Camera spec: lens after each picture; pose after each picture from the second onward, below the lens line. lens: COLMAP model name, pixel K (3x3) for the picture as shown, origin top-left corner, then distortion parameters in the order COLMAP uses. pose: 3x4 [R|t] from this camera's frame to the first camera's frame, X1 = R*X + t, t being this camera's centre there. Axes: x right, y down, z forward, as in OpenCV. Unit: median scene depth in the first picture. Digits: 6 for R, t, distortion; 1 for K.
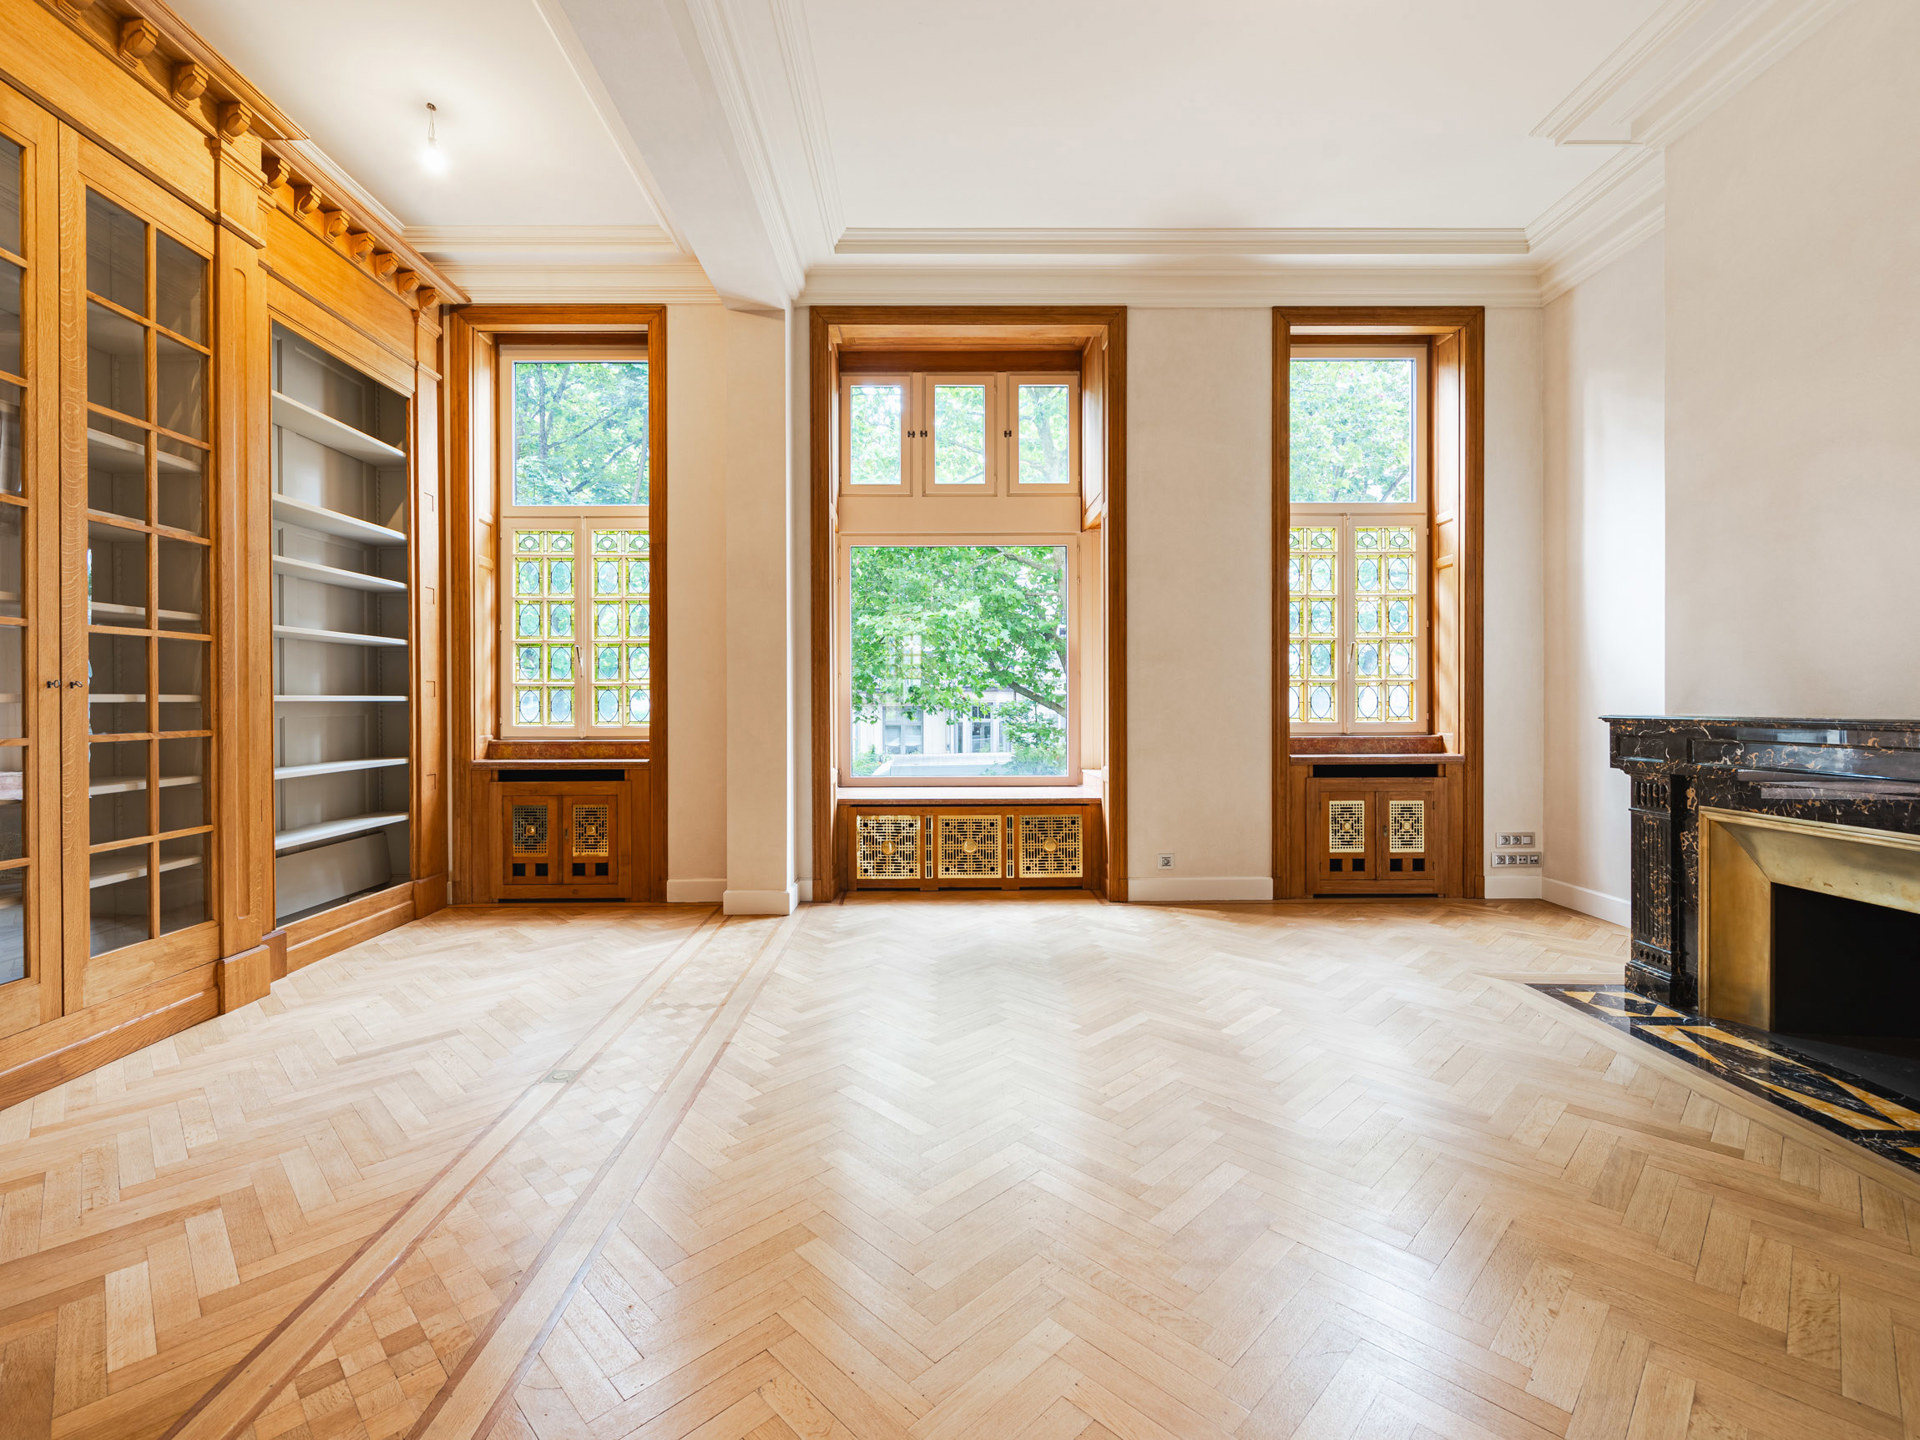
lens RADIAL K [[848.8, 0, 957.2], [0, 848.8, 702.6], [0, 0, 1]] dist [0.002447, -0.001081]
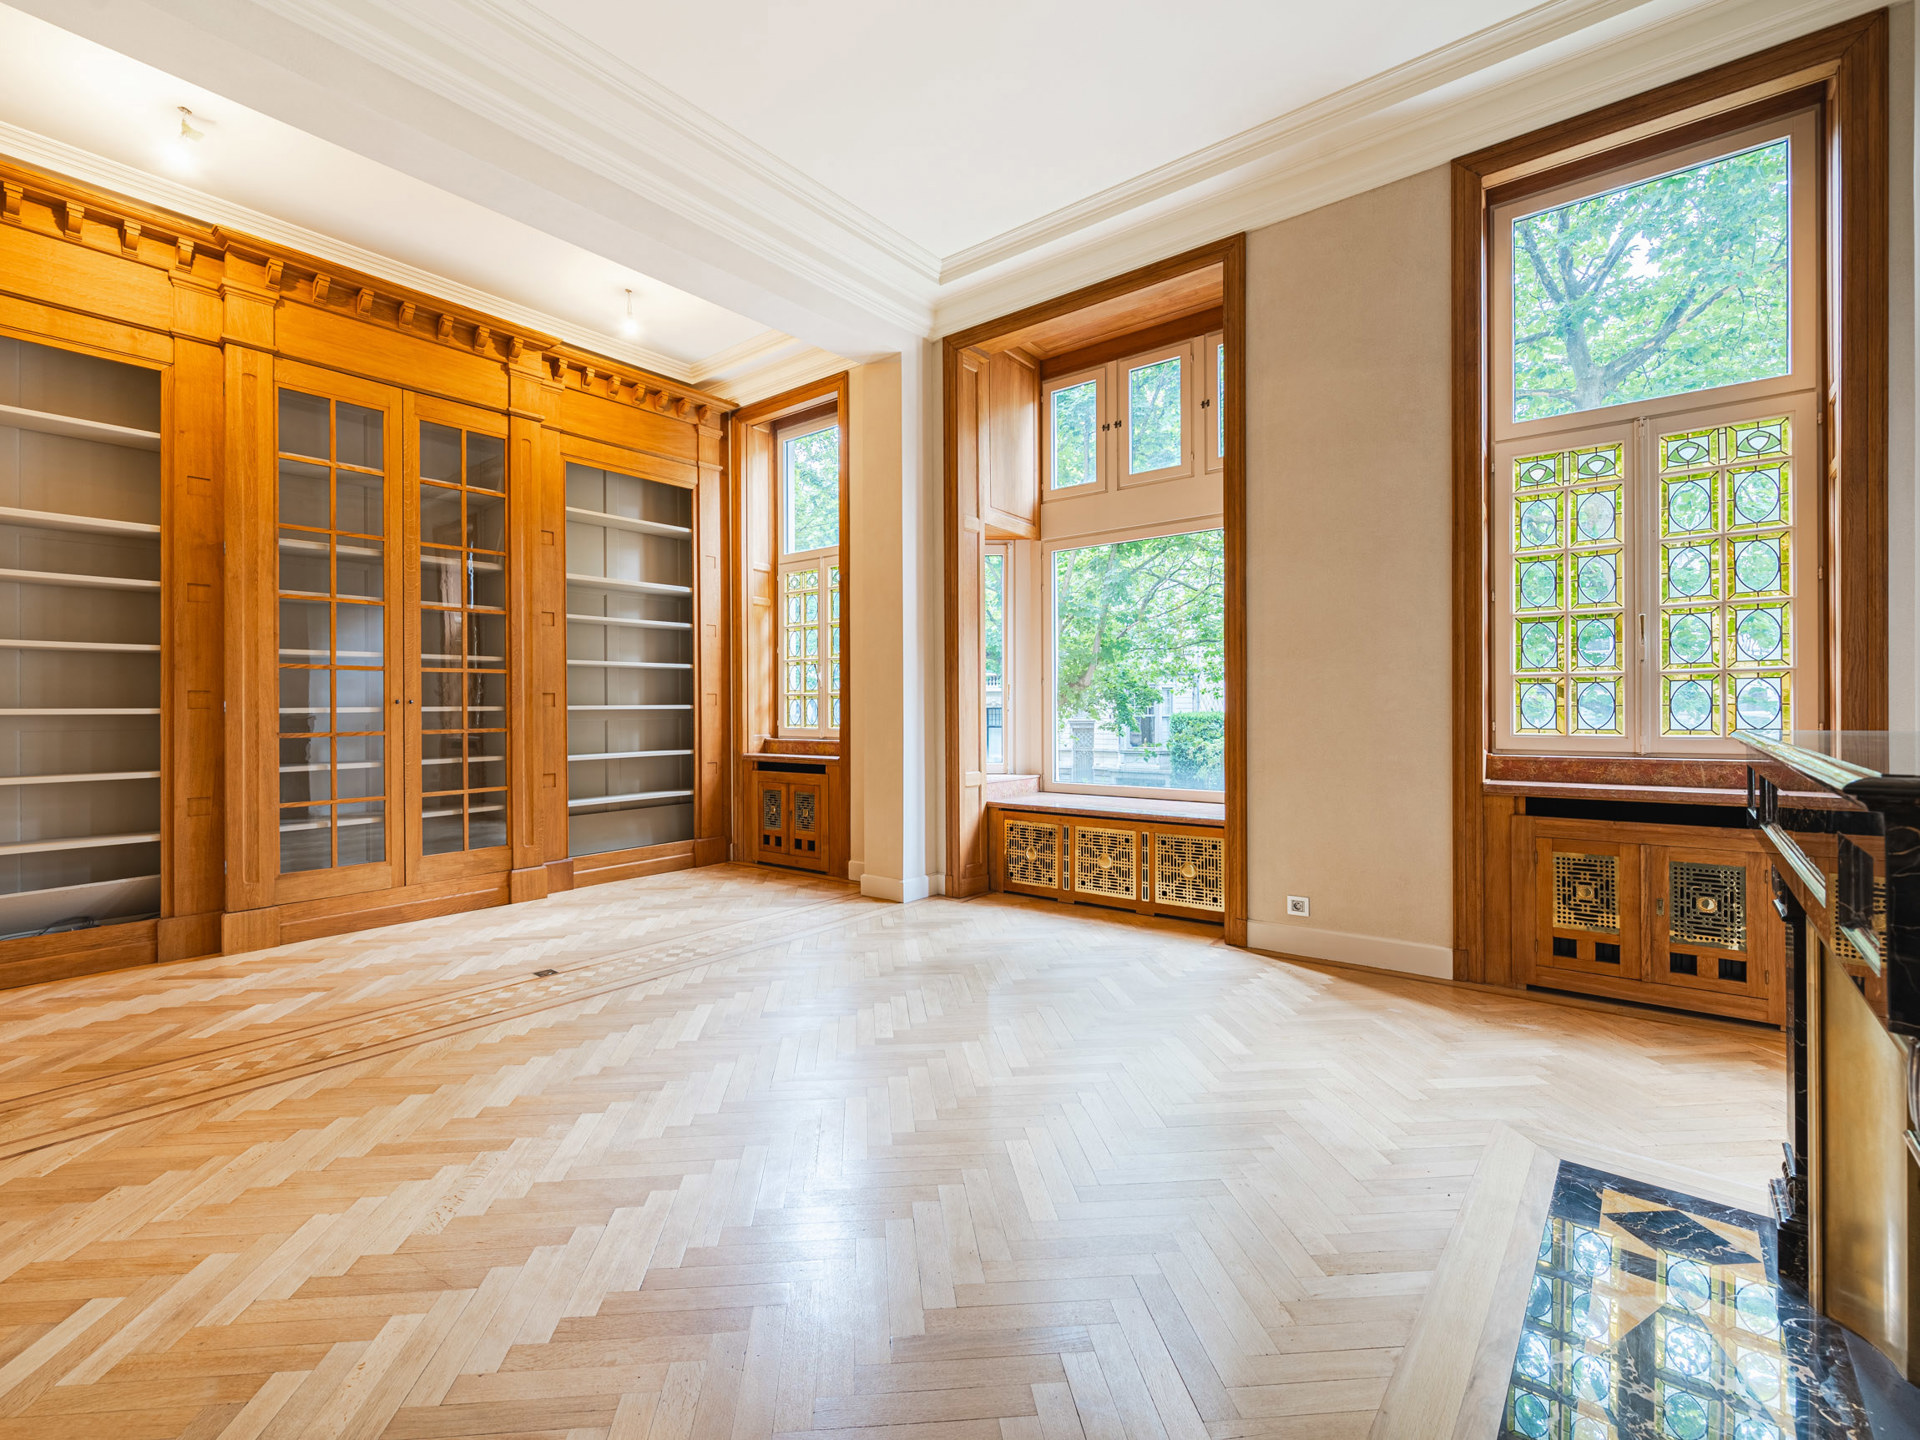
lens RADIAL K [[848.8, 0, 905.9], [0, 848.8, 706.2], [0, 0, 1]] dist [0.002447, -0.001081]
pose [[0.773908, -0.004247, -0.633283, 0.473209], [0.004817, 0.999988, -0.000819, -0.002964], [0.633279, -0.002416, 0.773920, 0.145083]]
